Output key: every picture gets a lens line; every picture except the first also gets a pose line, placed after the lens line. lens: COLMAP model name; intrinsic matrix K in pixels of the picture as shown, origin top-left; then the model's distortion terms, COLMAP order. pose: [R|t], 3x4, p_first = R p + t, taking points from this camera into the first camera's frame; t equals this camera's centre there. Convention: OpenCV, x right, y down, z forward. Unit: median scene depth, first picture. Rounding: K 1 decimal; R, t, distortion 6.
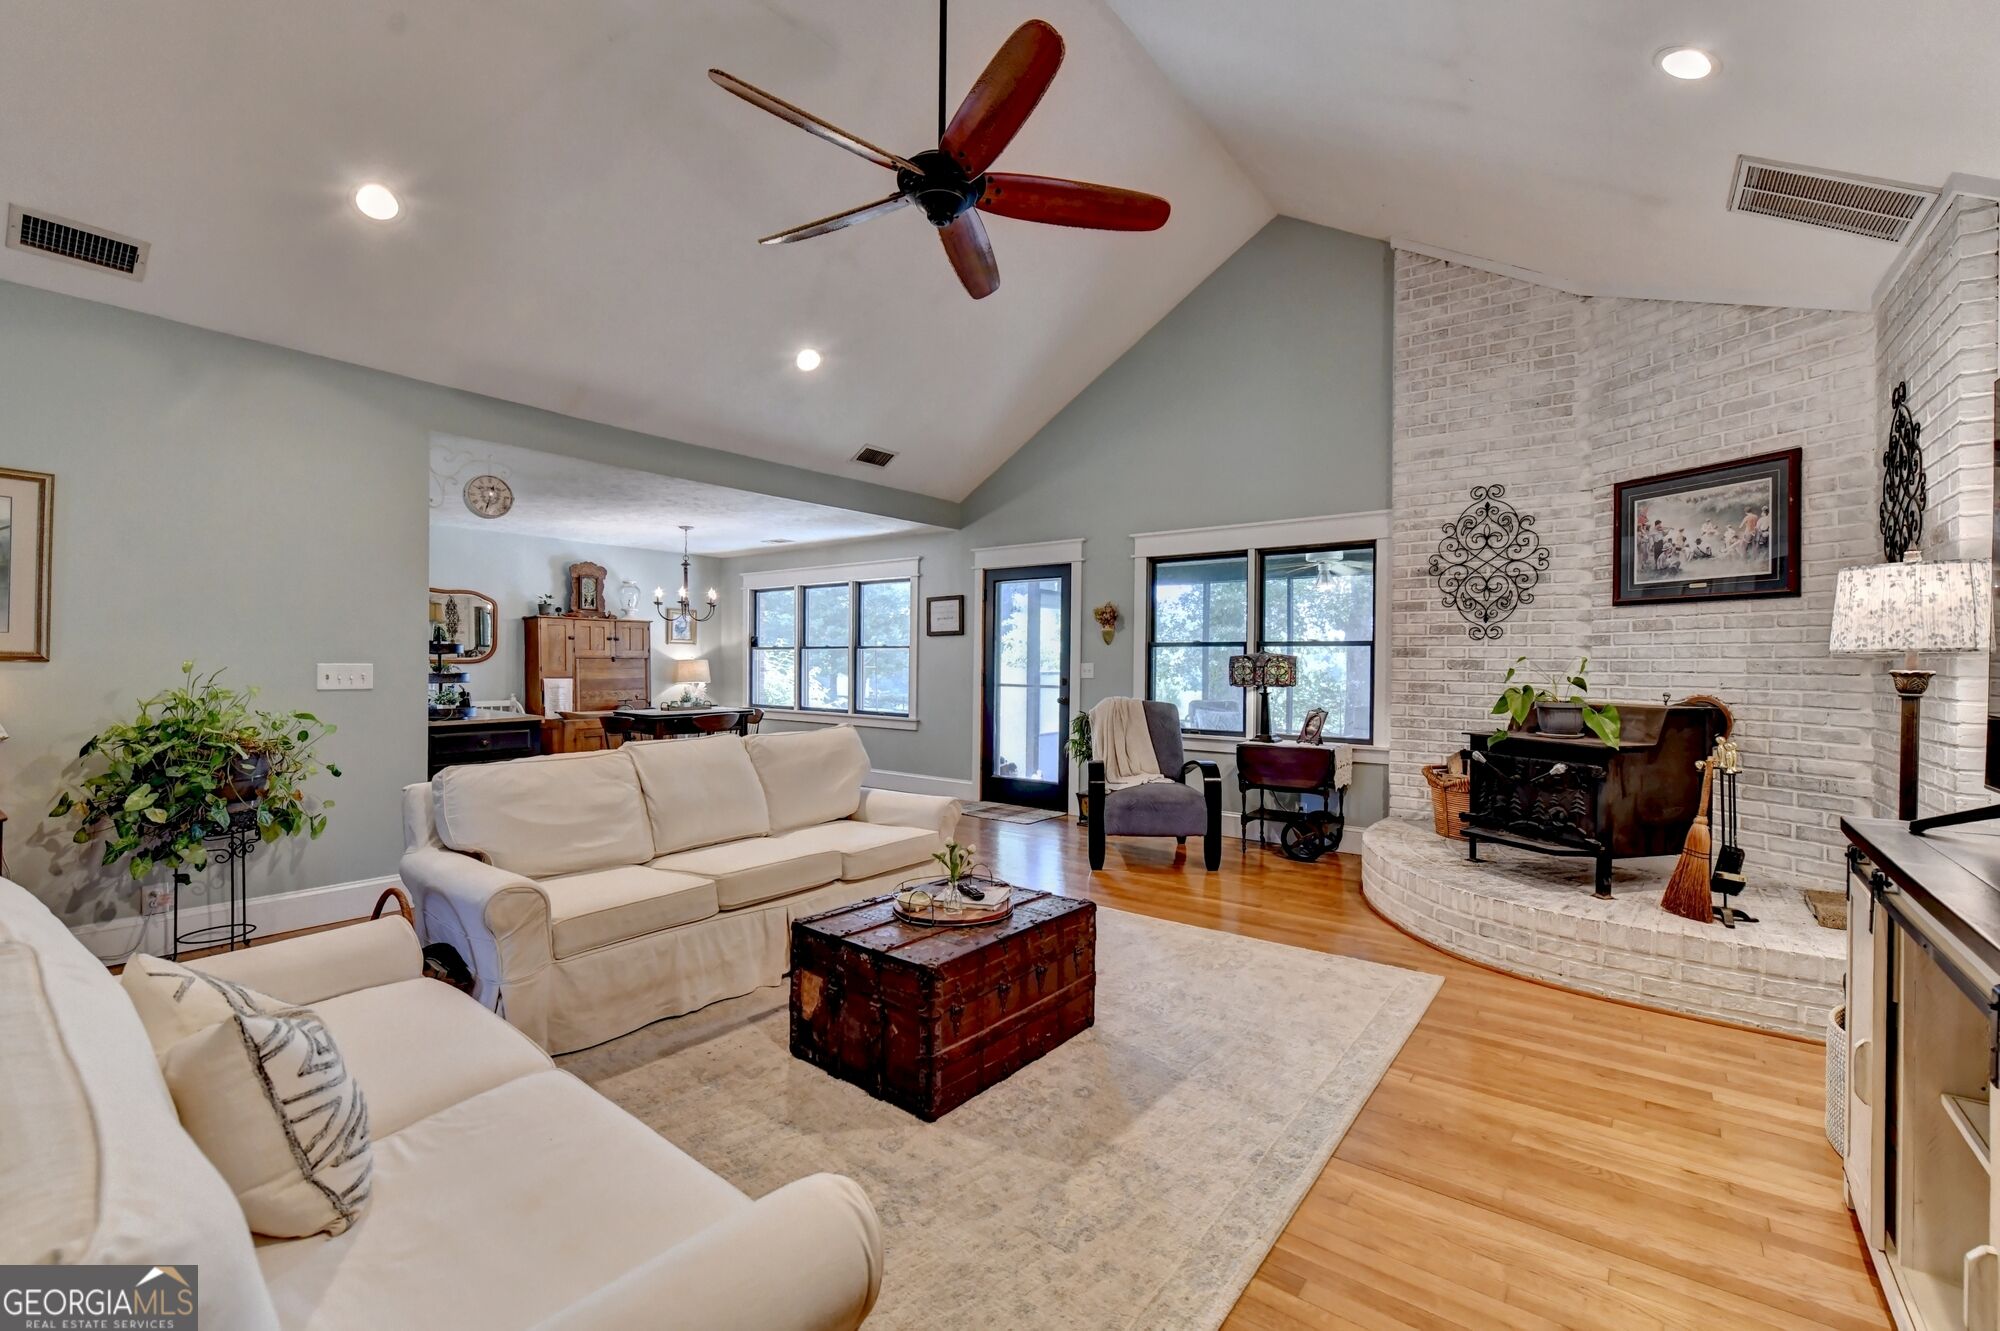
lens RADIAL K [[826.9, 0, 1025.9], [0, 826.9, 663.7], [0, 0, 1]] dist [-0.003074, -0.000469]
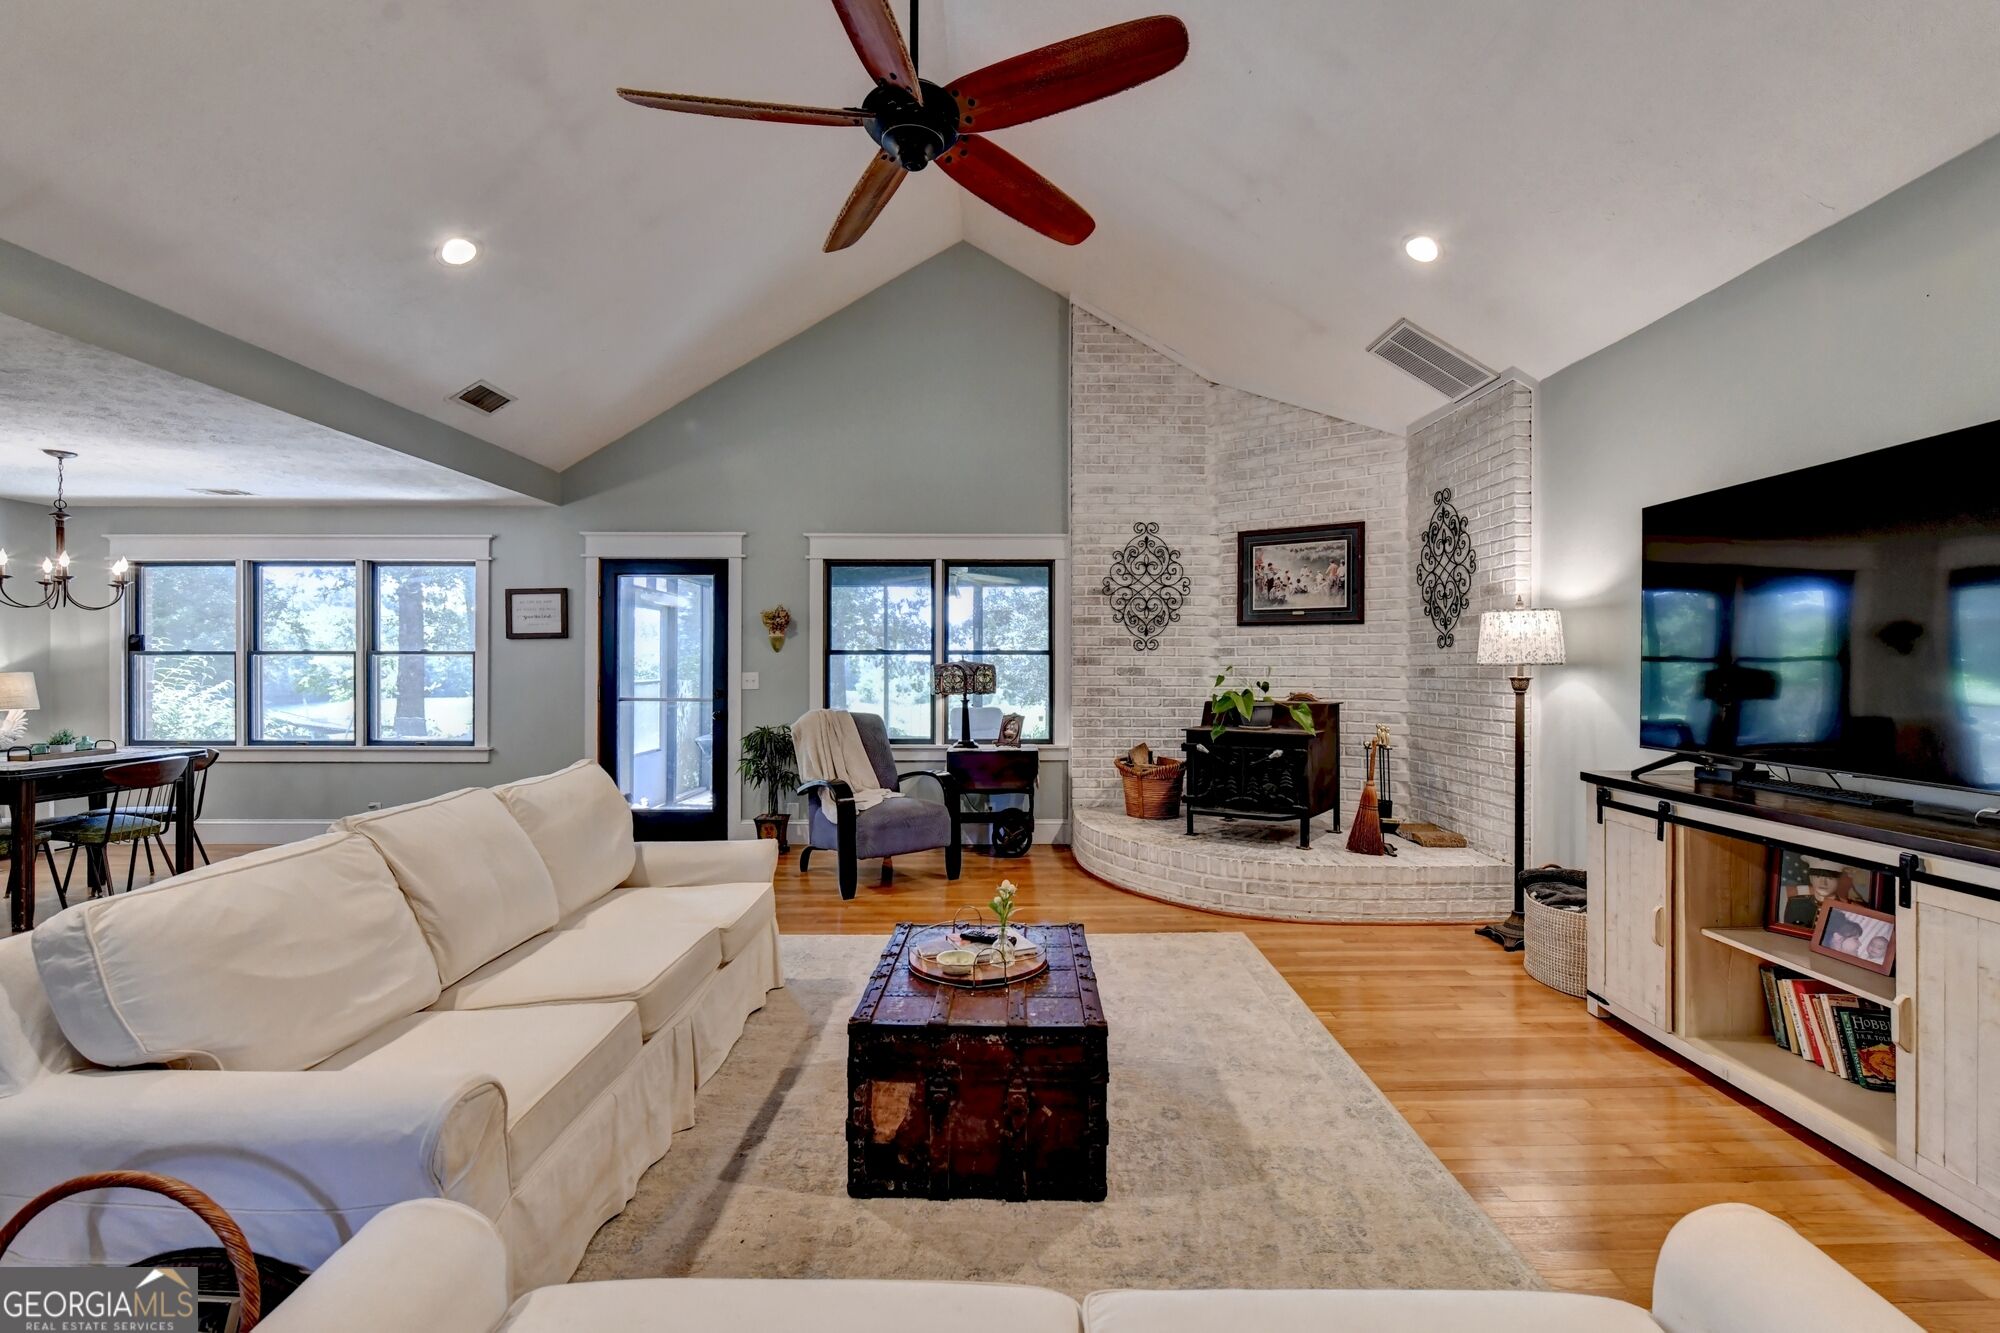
lens RADIAL K [[826.9, 0, 1025.9], [0, 826.9, 664.7], [0, 0, 1]] dist [-0.003074, -0.000469]
pose [[0.797063, -0.005392, 0.603872, -0.338978], [0.006706, 0.999978, 0.000078, -0.010628], [-0.603859, 0.003988, 0.797081, 0.160399]]
